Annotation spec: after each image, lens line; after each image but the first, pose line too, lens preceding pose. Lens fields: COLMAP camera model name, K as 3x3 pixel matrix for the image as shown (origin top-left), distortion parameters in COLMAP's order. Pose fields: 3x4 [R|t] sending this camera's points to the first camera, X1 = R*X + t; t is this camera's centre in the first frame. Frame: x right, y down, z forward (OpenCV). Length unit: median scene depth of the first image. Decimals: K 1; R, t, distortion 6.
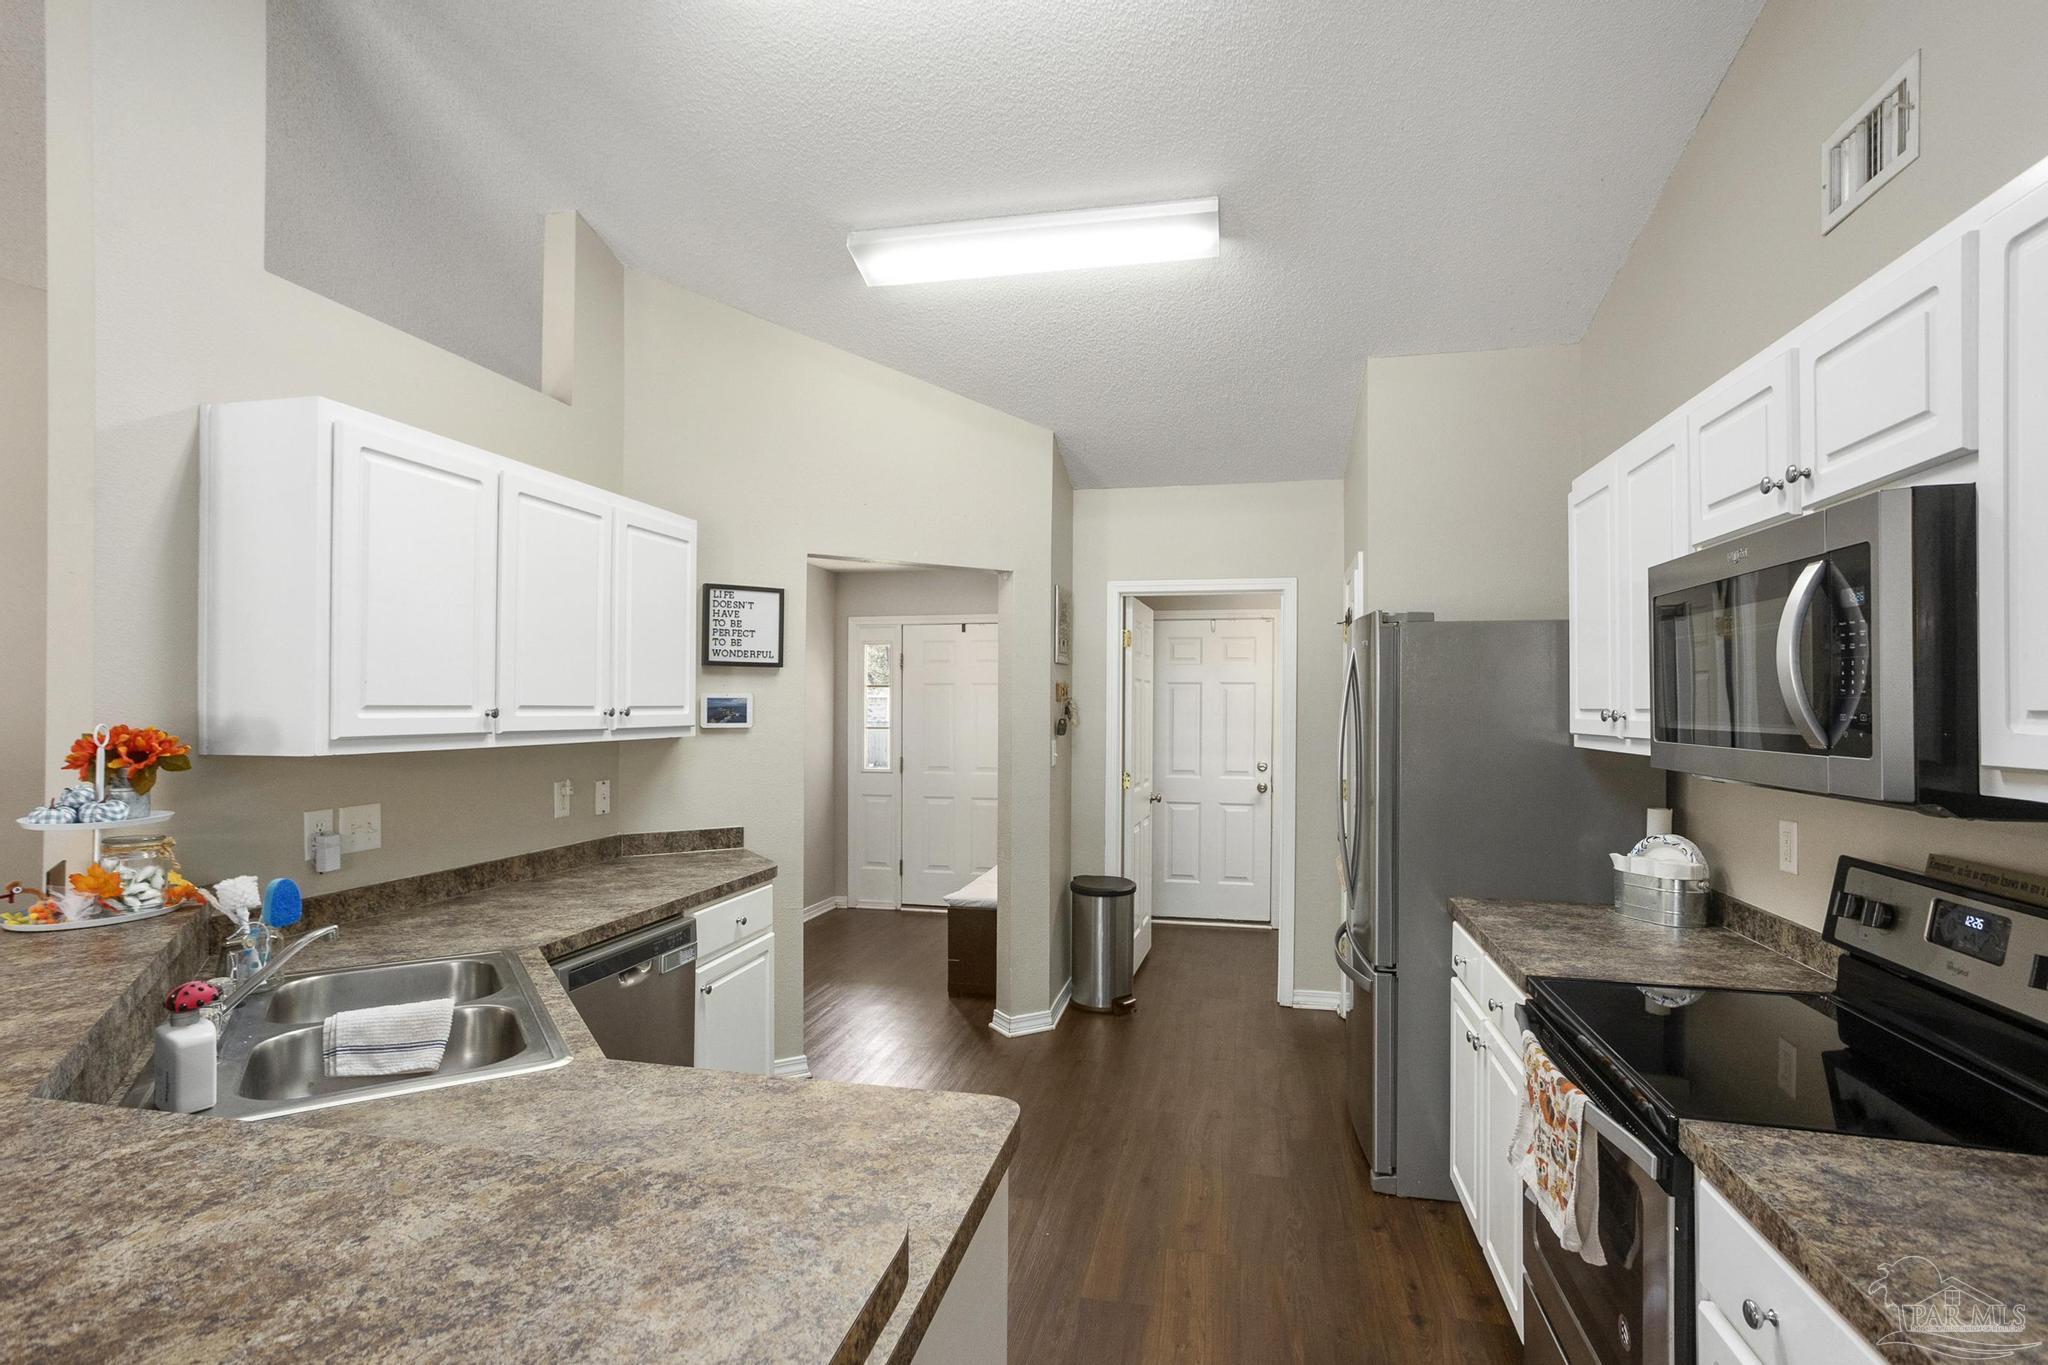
lens RADIAL K [[995.1, 0, 1018.3], [0, 995.1, 705.2], [0, 0, 1]] dist [-0.017074, 0.012305]
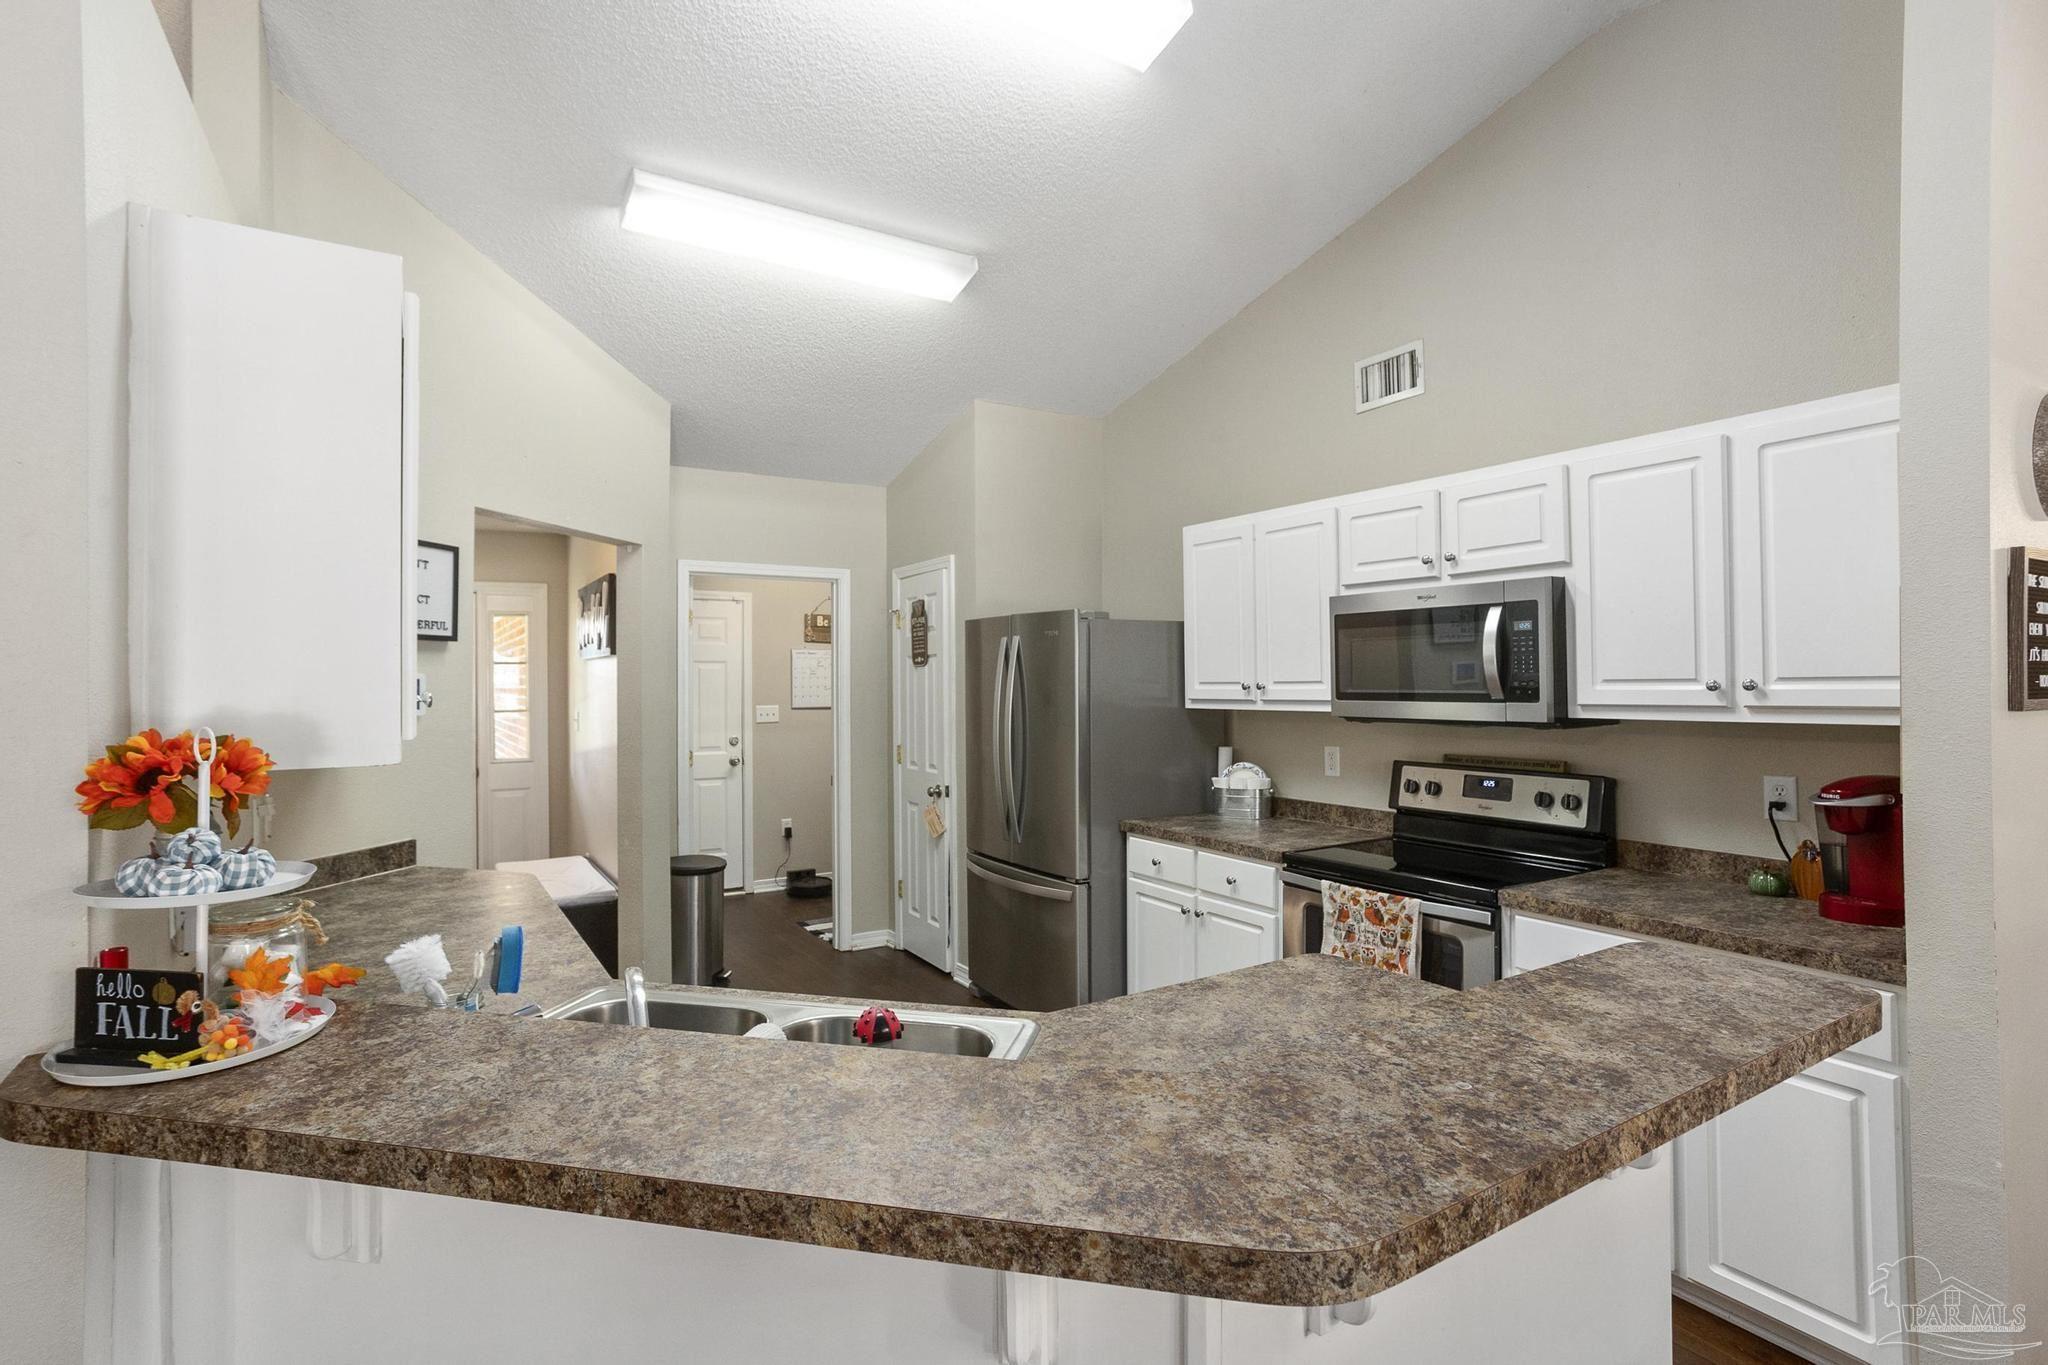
lens RADIAL K [[995.1, 0, 993.4], [0, 995.1, 676.8], [0, 0, 1]] dist [-0.017074, 0.012305]
pose [[0.711687, -0.007533, 0.702456, -1.297291], [0.010321, 0.999947, 0.000267, -0.013687], [-0.702421, 0.007060, 0.711727, 0.279348]]
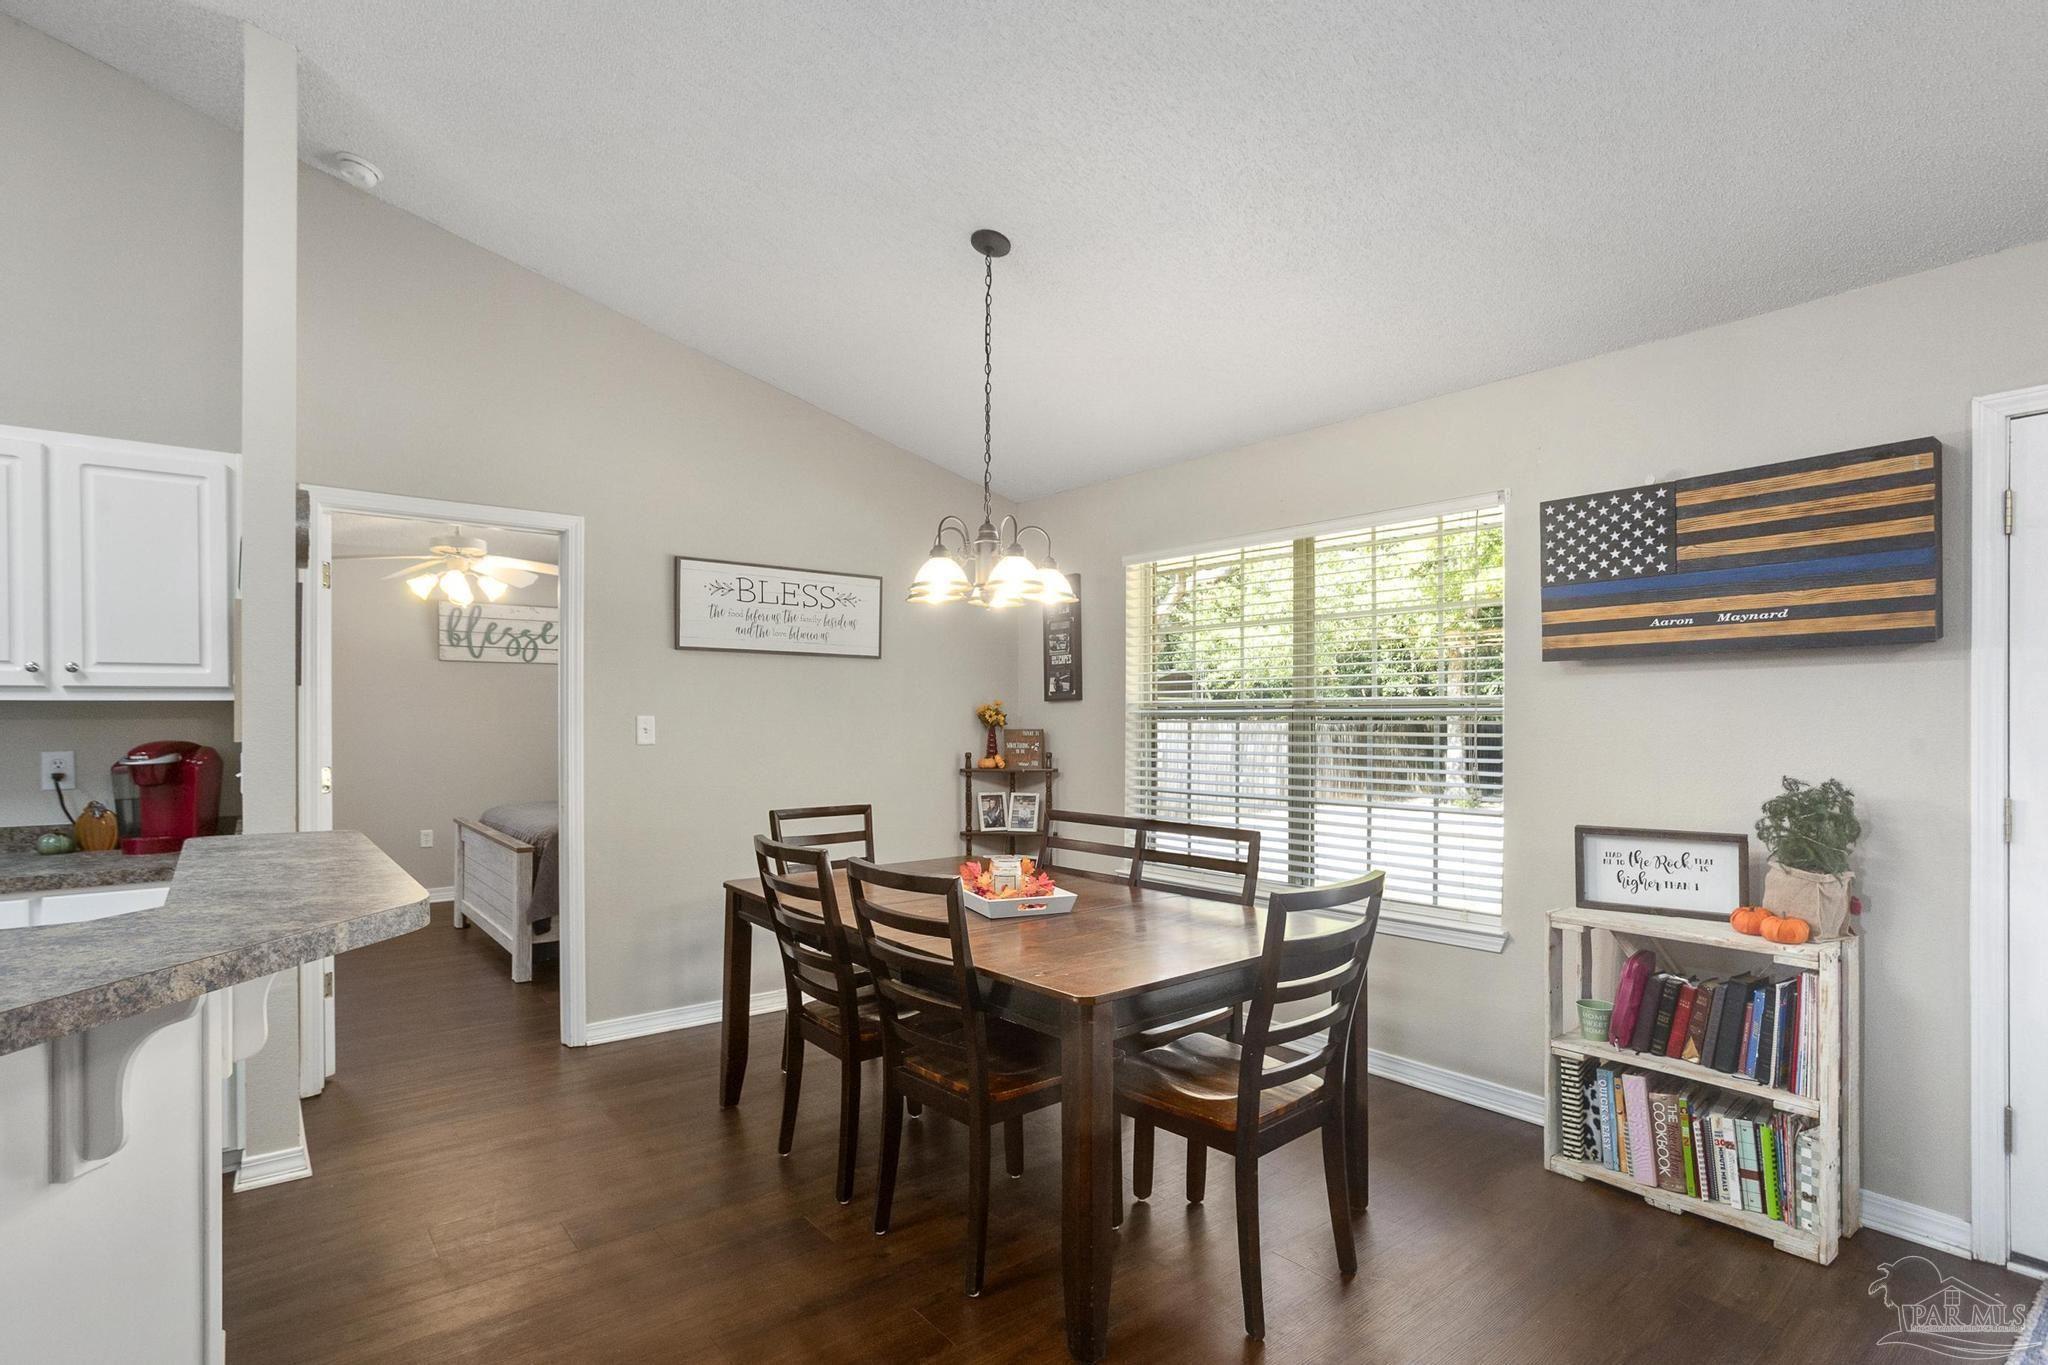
lens RADIAL K [[1012.8, 0, 1059.9], [0, 1012.8, 710.3], [0, 0, 1]] dist [-0.030632, 0.011489]
pose [[-0.790226, -0.005870, 0.612788, -1.928414], [-0.007341, 0.999973, 0.000112, 0.081732], [-0.612772, -0.004410, -0.790247, 0.912826]]
